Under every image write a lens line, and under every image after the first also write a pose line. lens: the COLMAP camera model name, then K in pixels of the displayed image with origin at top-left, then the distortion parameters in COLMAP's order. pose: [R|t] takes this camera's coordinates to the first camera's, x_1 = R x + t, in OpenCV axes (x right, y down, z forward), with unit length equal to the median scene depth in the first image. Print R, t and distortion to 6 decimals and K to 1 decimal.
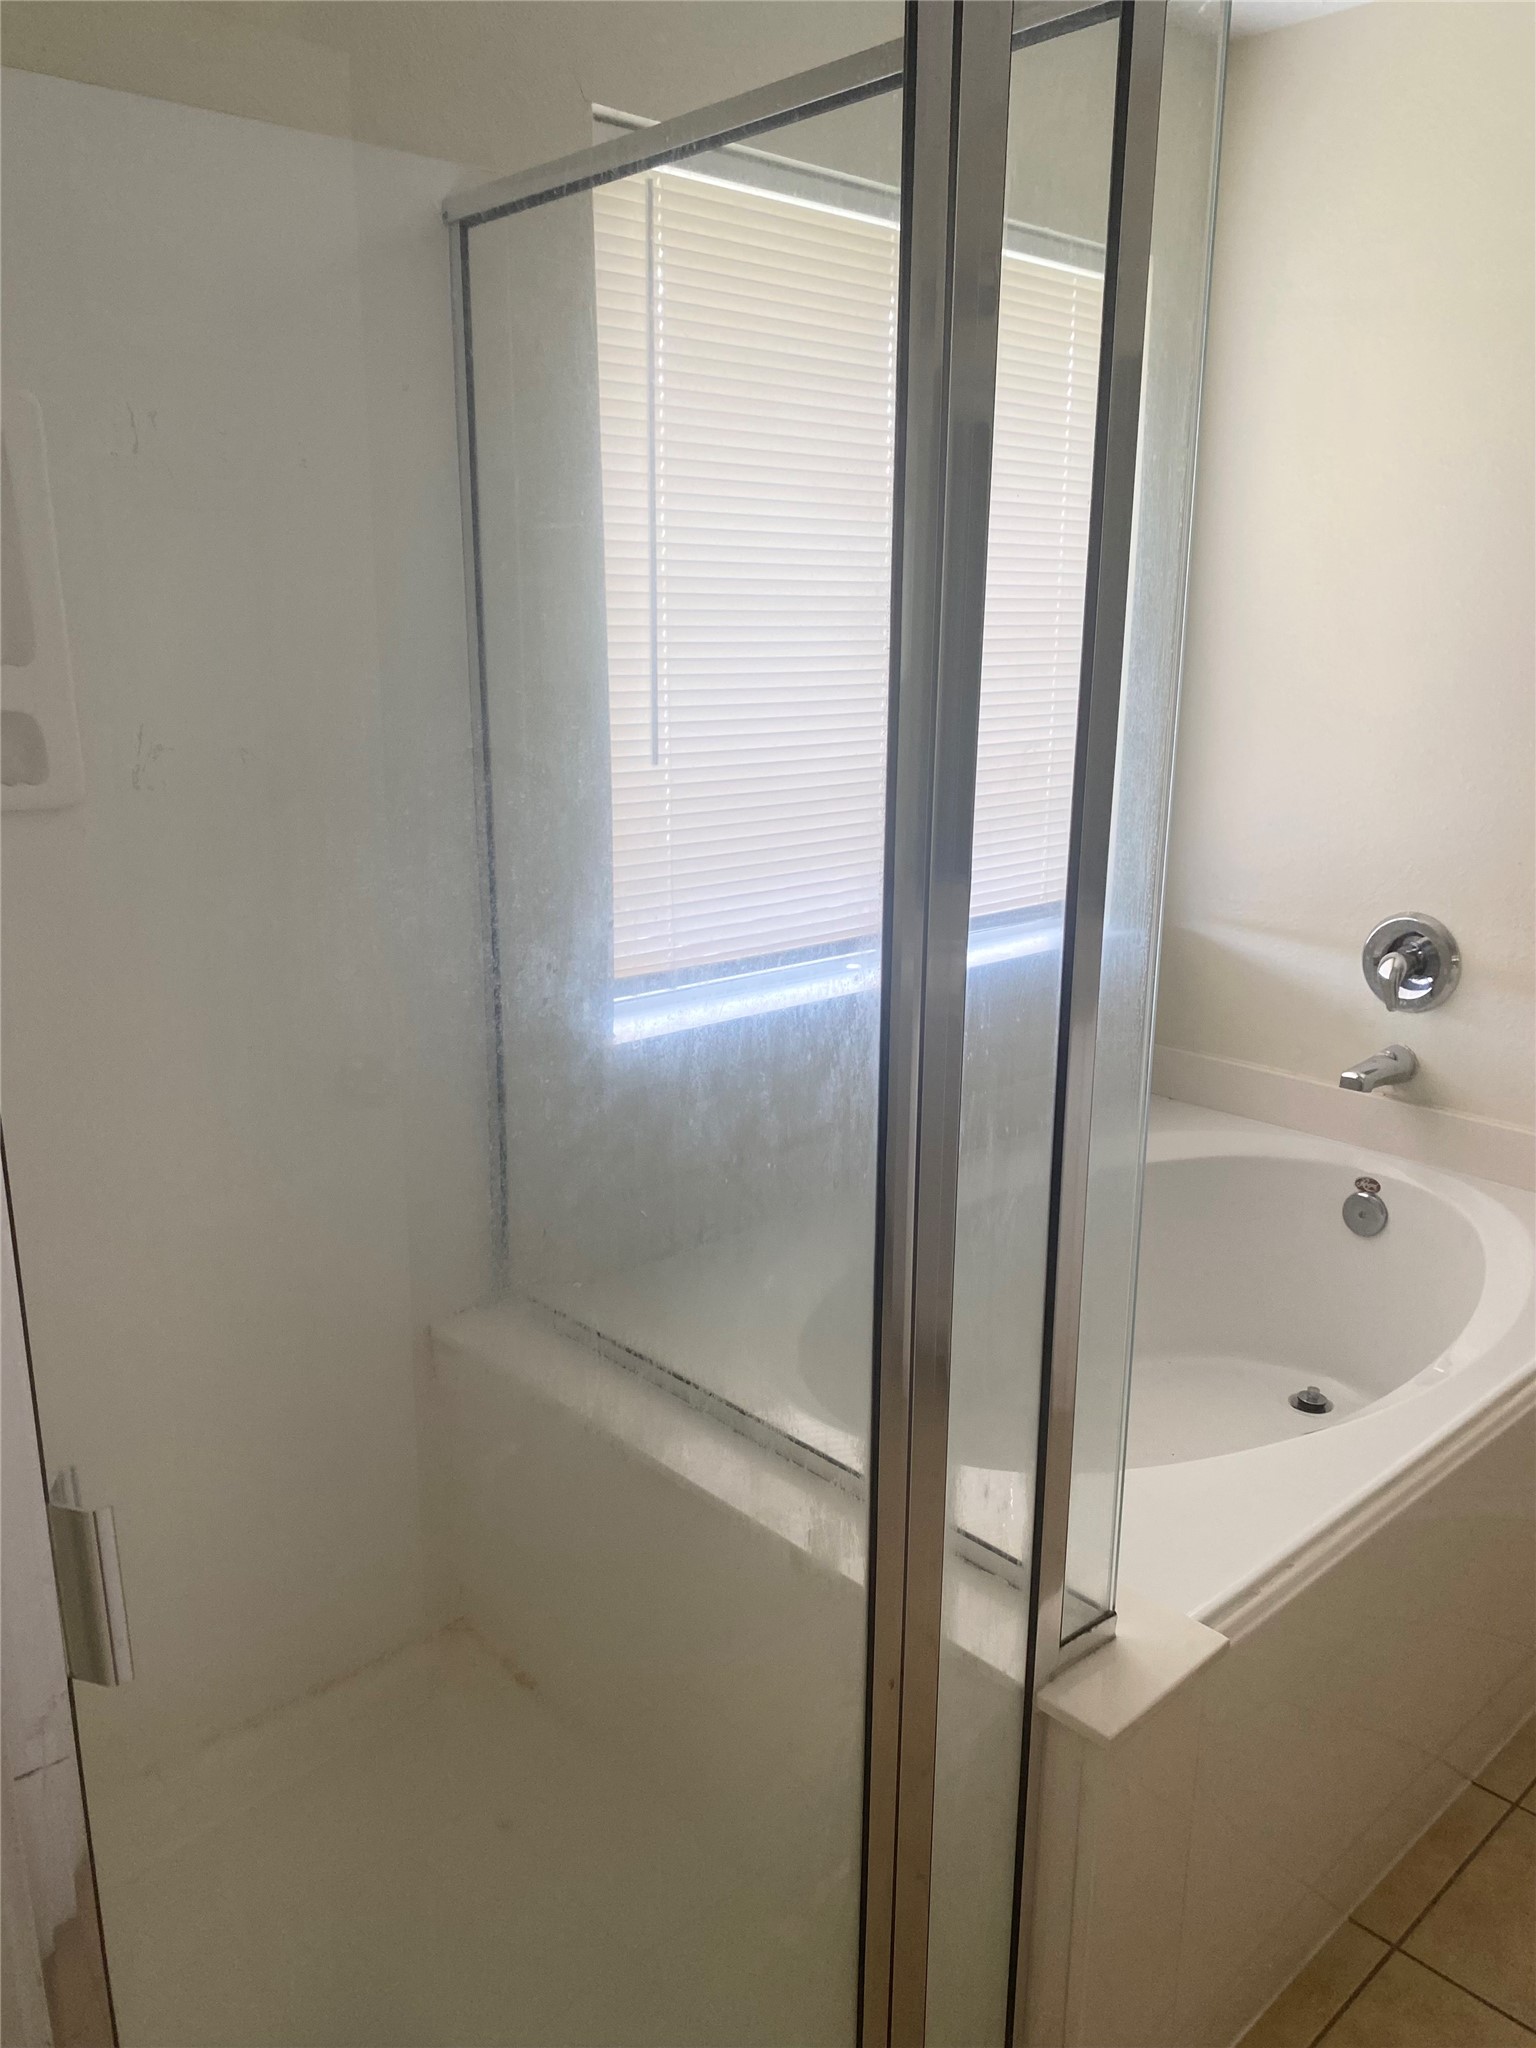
lens RADIAL K [[1549.6, 0, 782.5], [0, 1549.6, 1028.6], [0, 0, 1]] dist [0.021928, -0.033363]
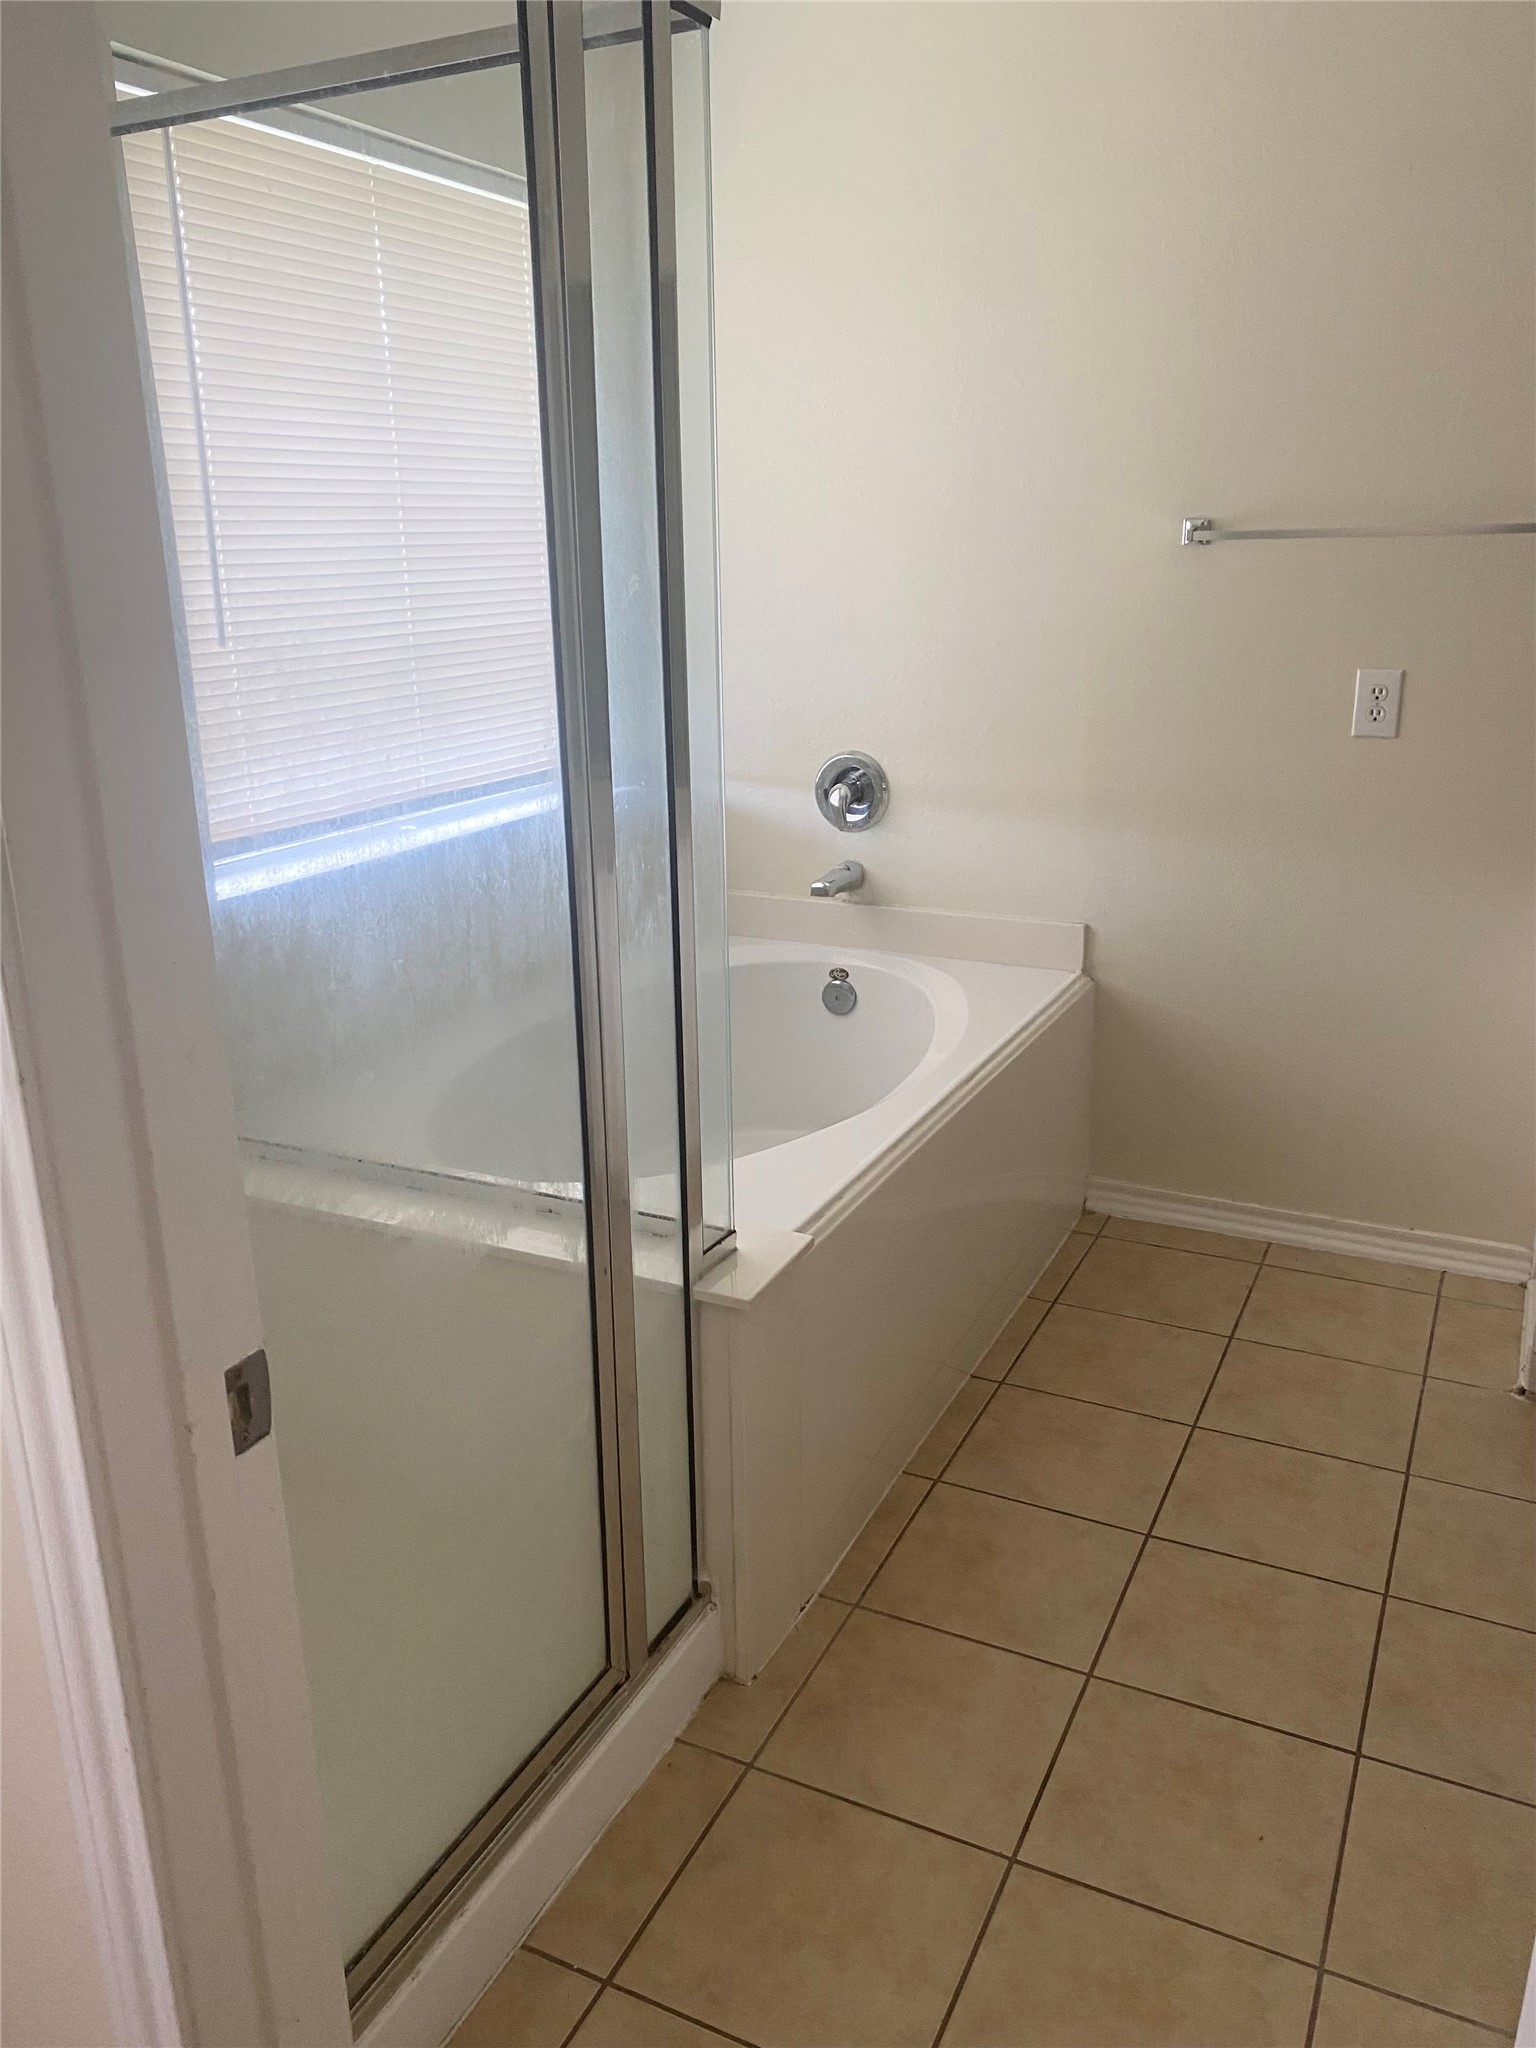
lens RADIAL K [[1549.6, 0, 758.8], [0, 1549.6, 1021.0], [0, 0, 1]] dist [0.021928, -0.033363]
pose [[0.935512, -0.122001, 0.331562, -0.125082], [0.107369, 0.992274, 0.062169, 0.068435], [-0.336585, -0.022560, 0.941383, -0.184981]]
